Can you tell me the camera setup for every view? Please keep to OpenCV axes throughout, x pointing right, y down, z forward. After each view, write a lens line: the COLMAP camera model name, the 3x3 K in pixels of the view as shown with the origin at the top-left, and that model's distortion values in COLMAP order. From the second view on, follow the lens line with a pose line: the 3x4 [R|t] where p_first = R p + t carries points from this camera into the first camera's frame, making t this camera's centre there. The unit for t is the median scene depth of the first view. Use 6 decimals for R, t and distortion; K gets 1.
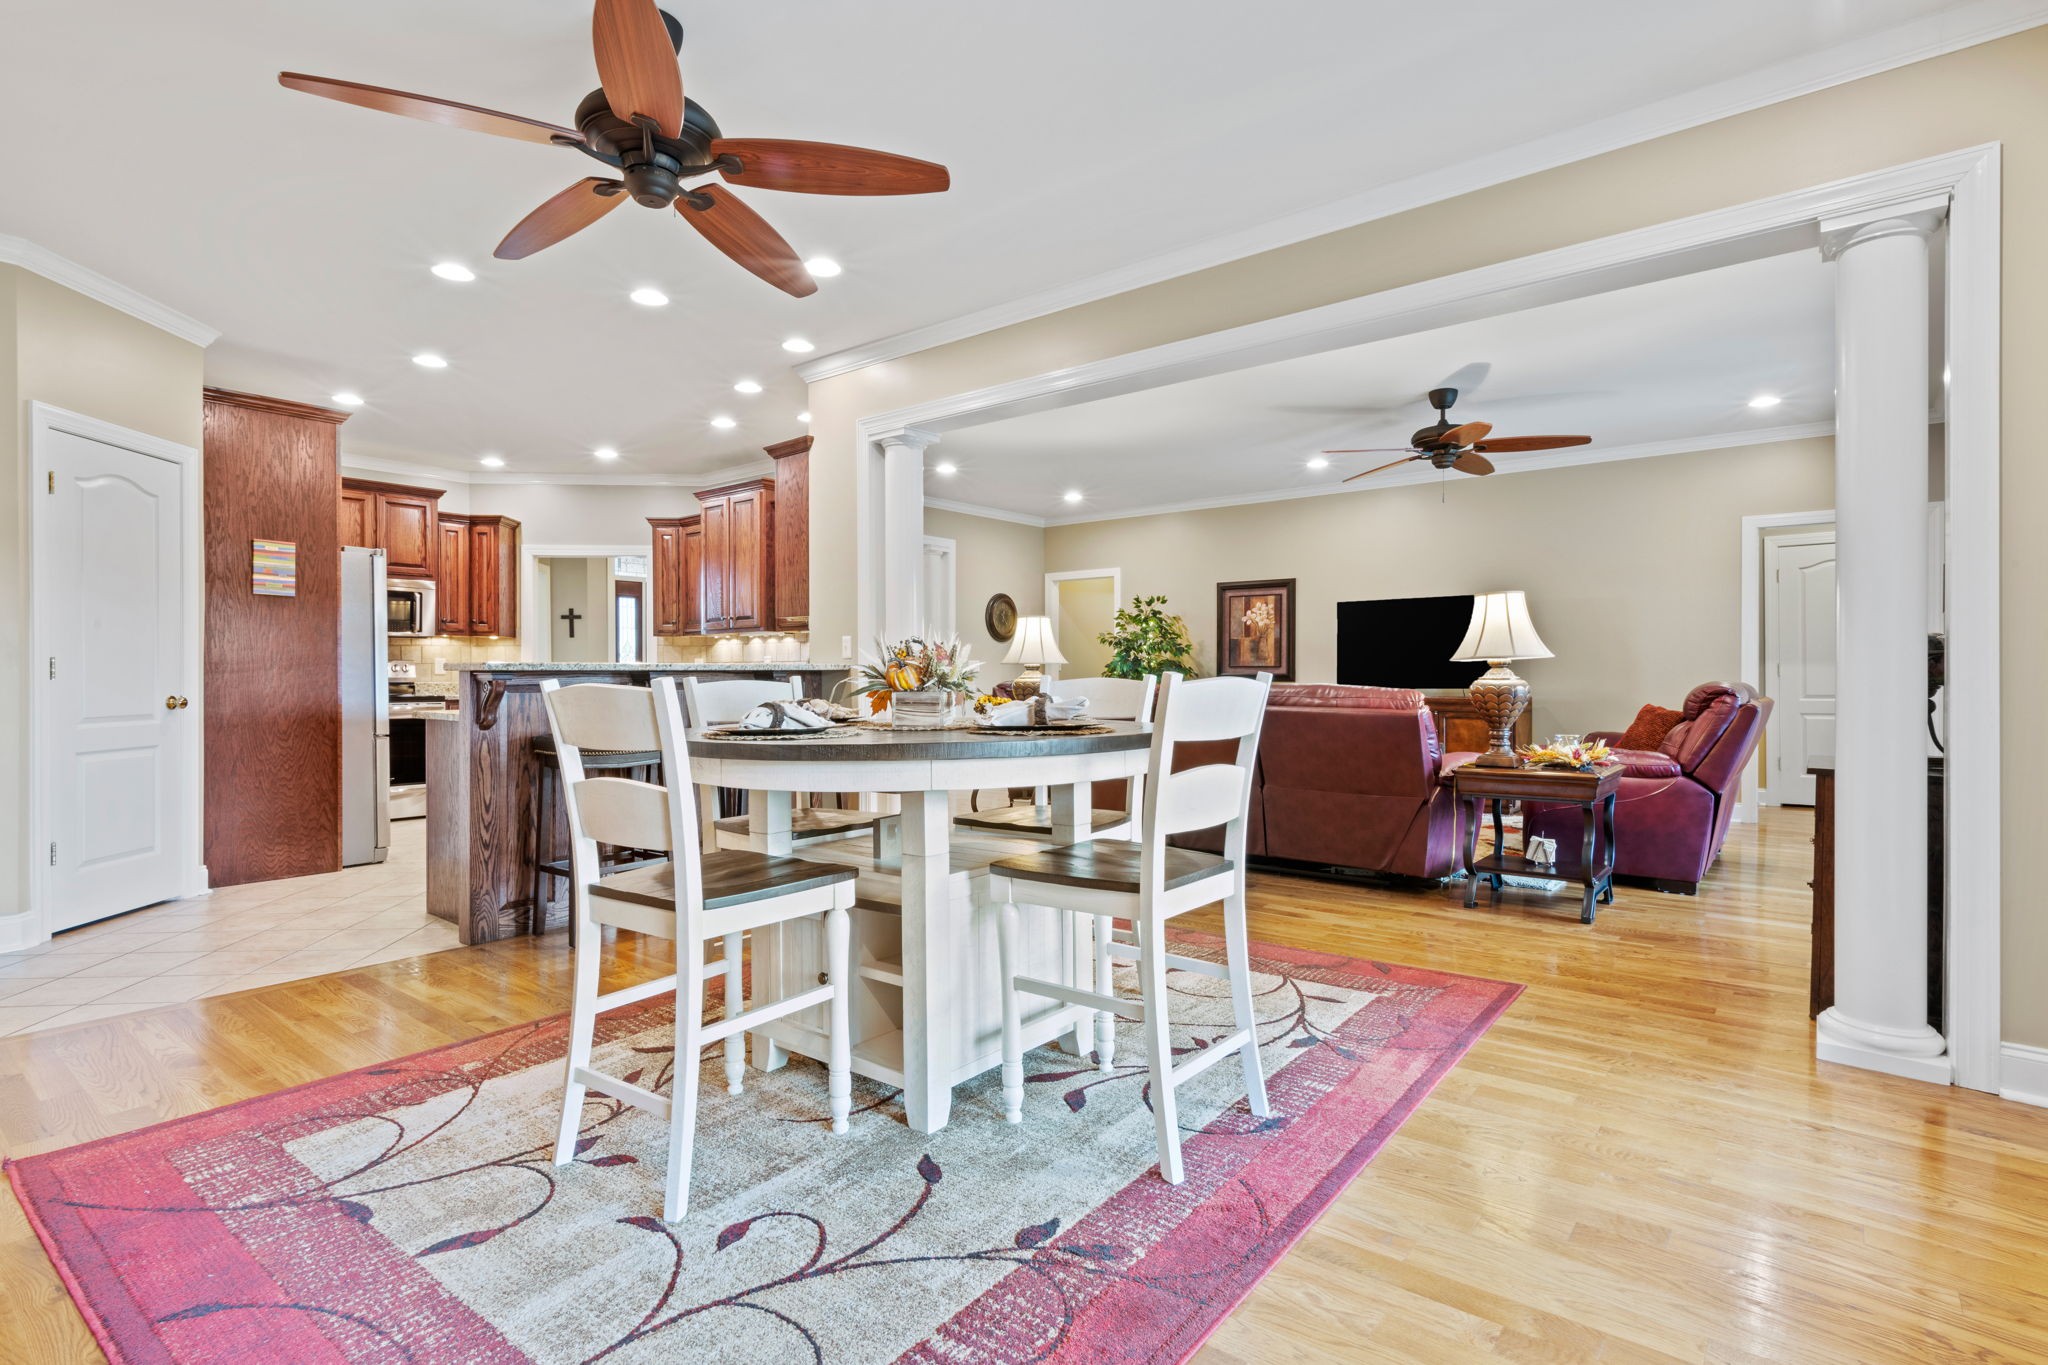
lens RADIAL K [[1001.6, 0, 1037.6], [0, 1001.6, 675.7], [0, 0, 1]] dist [-0.000524, 0.001007]
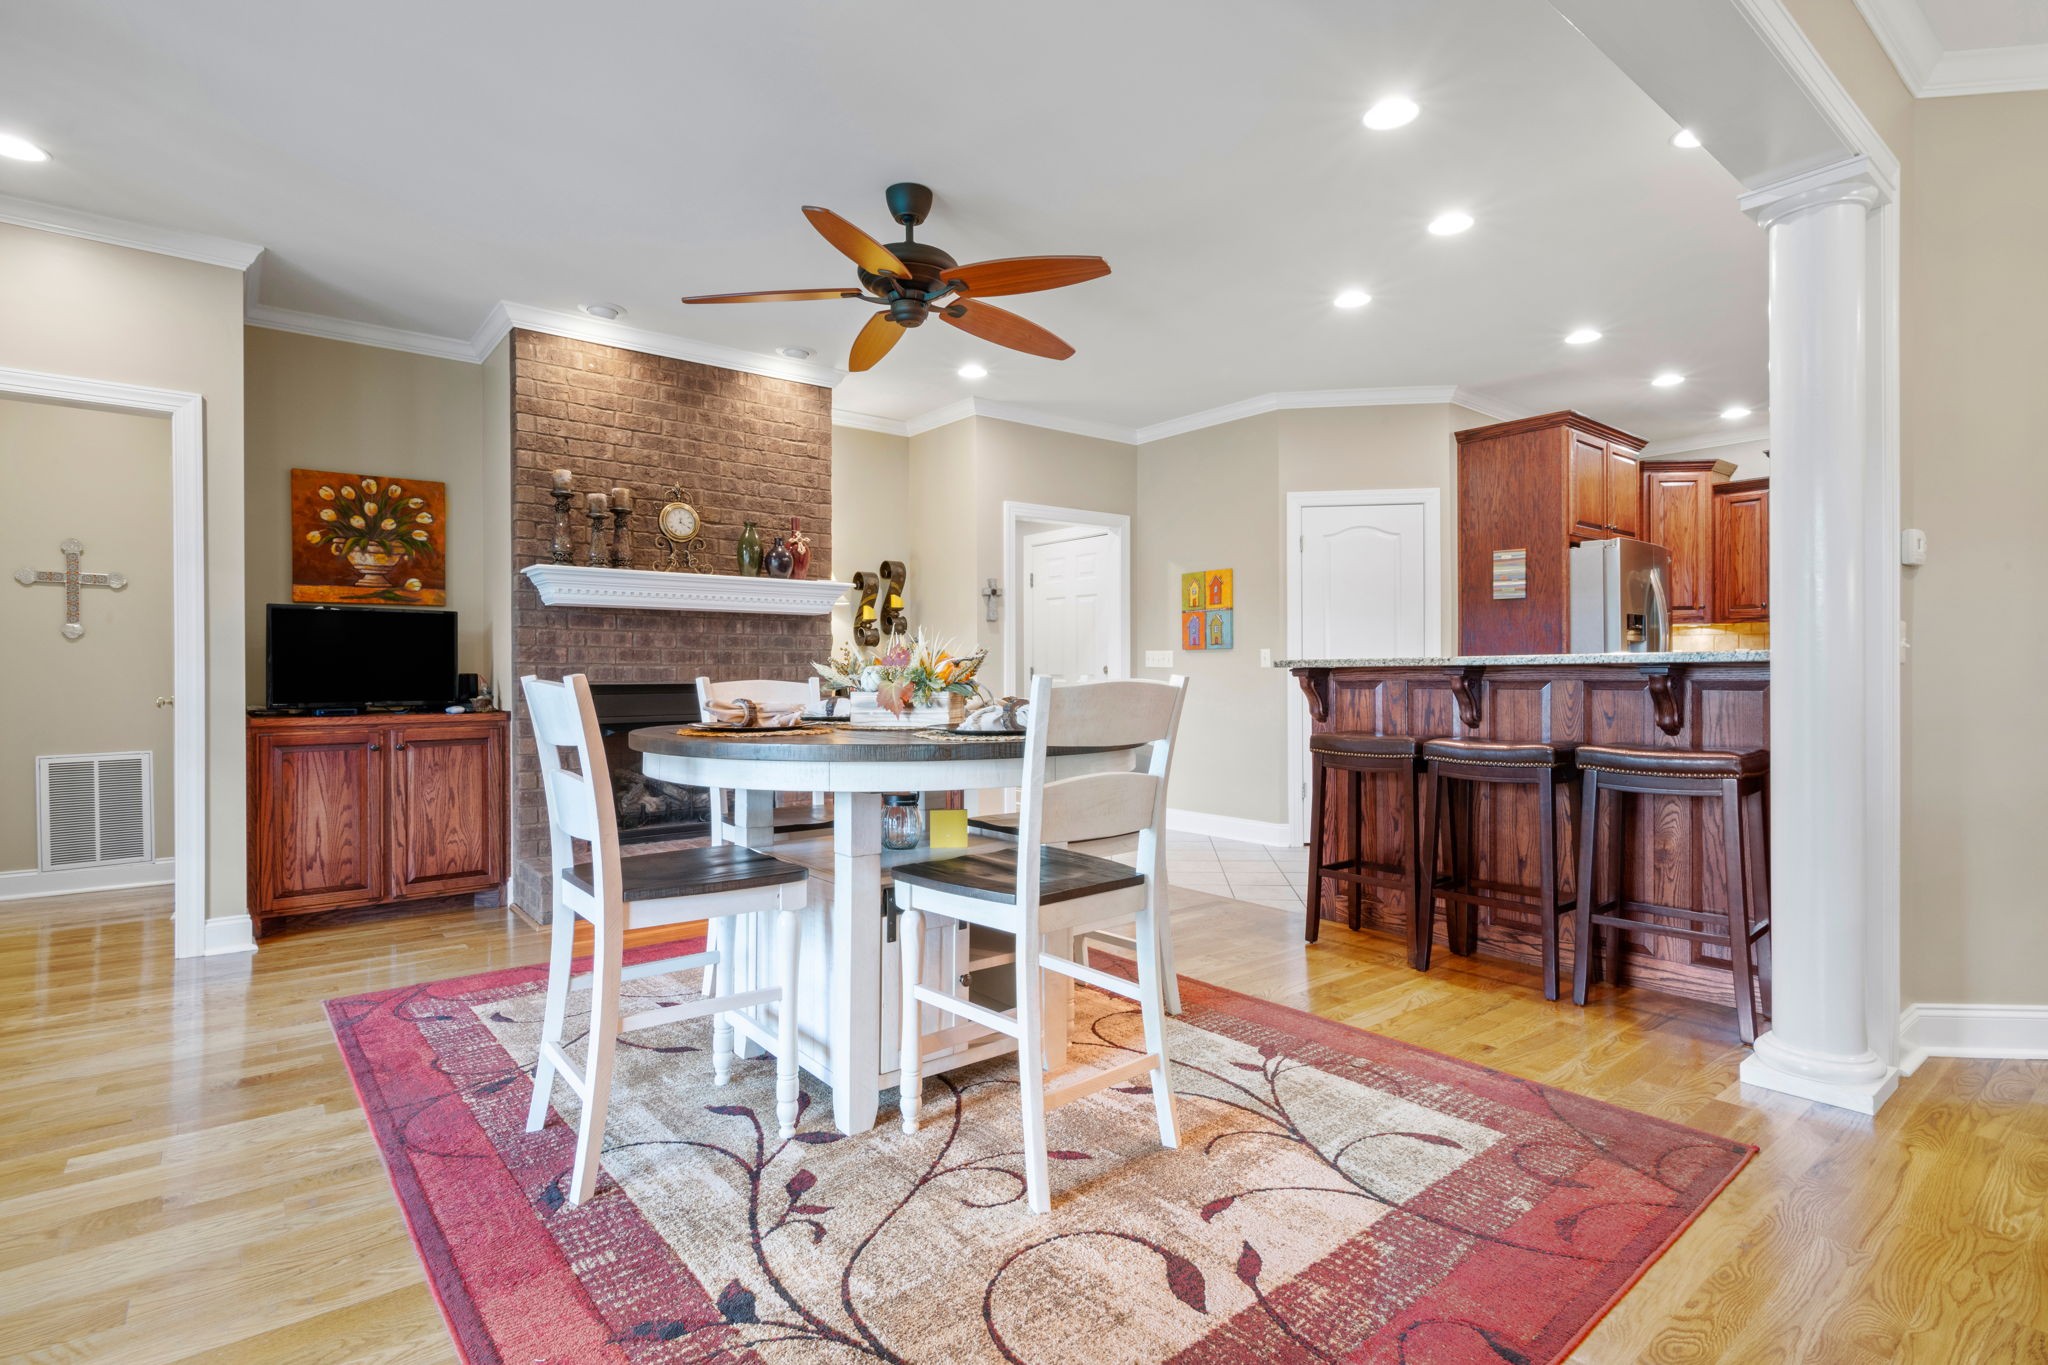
lens RADIAL K [[1001.6, 0, 1026.0], [0, 1001.6, 676.3], [0, 0, 1]] dist [-0.000524, 0.001007]
pose [[-0.221612, 0.007400, -0.975107, 0.433624], [0.002861, 0.999972, 0.006939, -0.003047], [0.975131, -0.001252, -0.221627, 0.702414]]
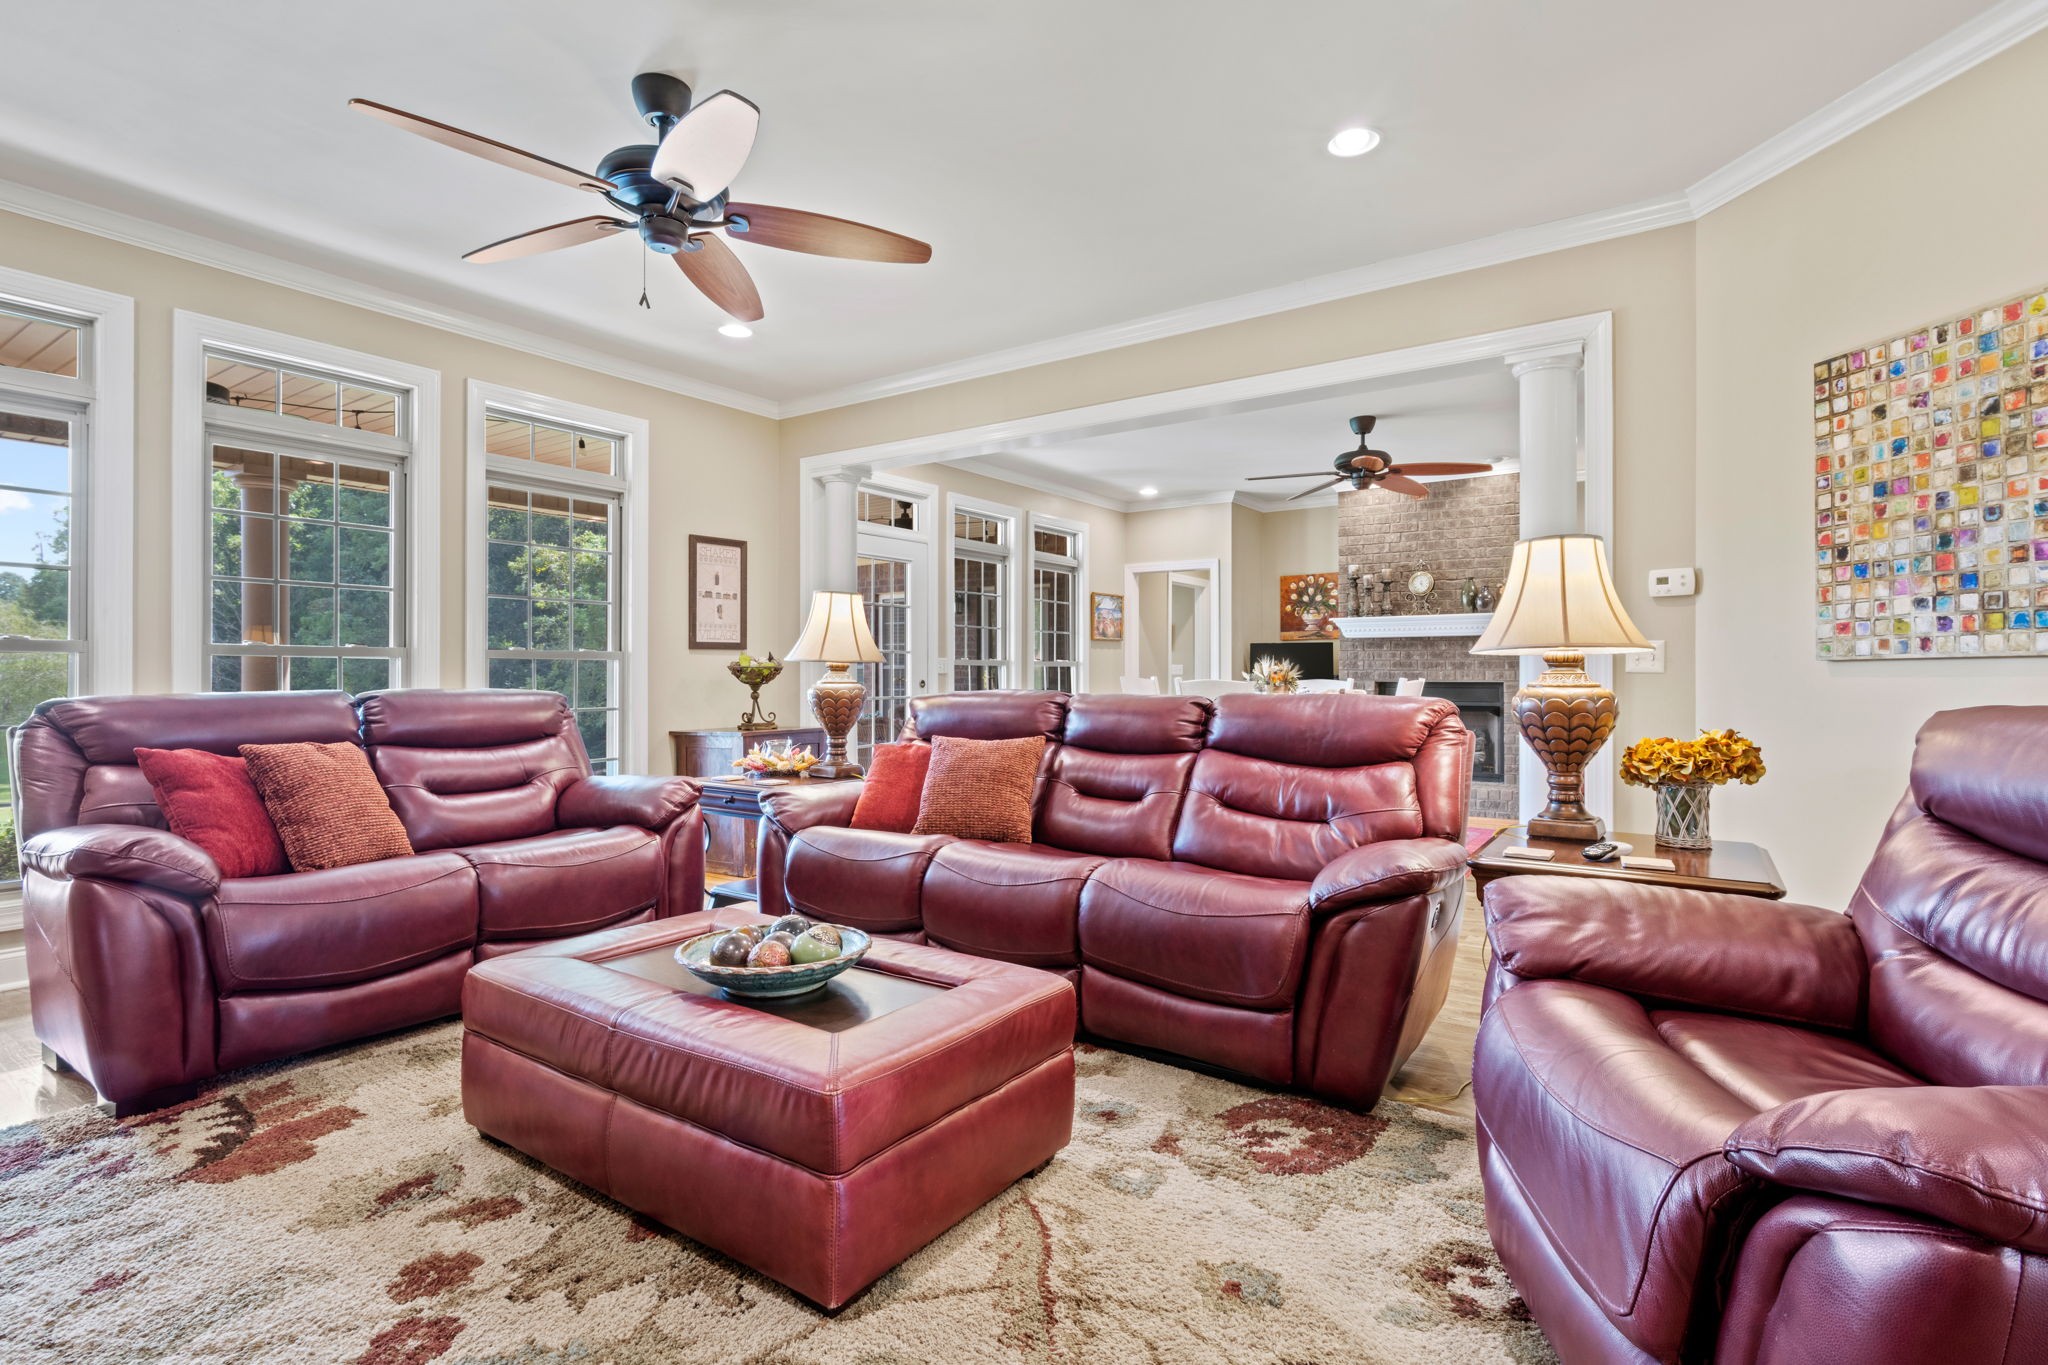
lens RADIAL K [[1001.6, 0, 1034.1], [0, 1001.6, 672.2], [0, 0, 1]] dist [-0.000524, 0.001007]
pose [[-0.998194, 0.003021, -0.060004, 0.280679], [0.003142, 0.999993, -0.001916, -0.004176], [0.059998, -0.002101, -0.998196, 1.665871]]
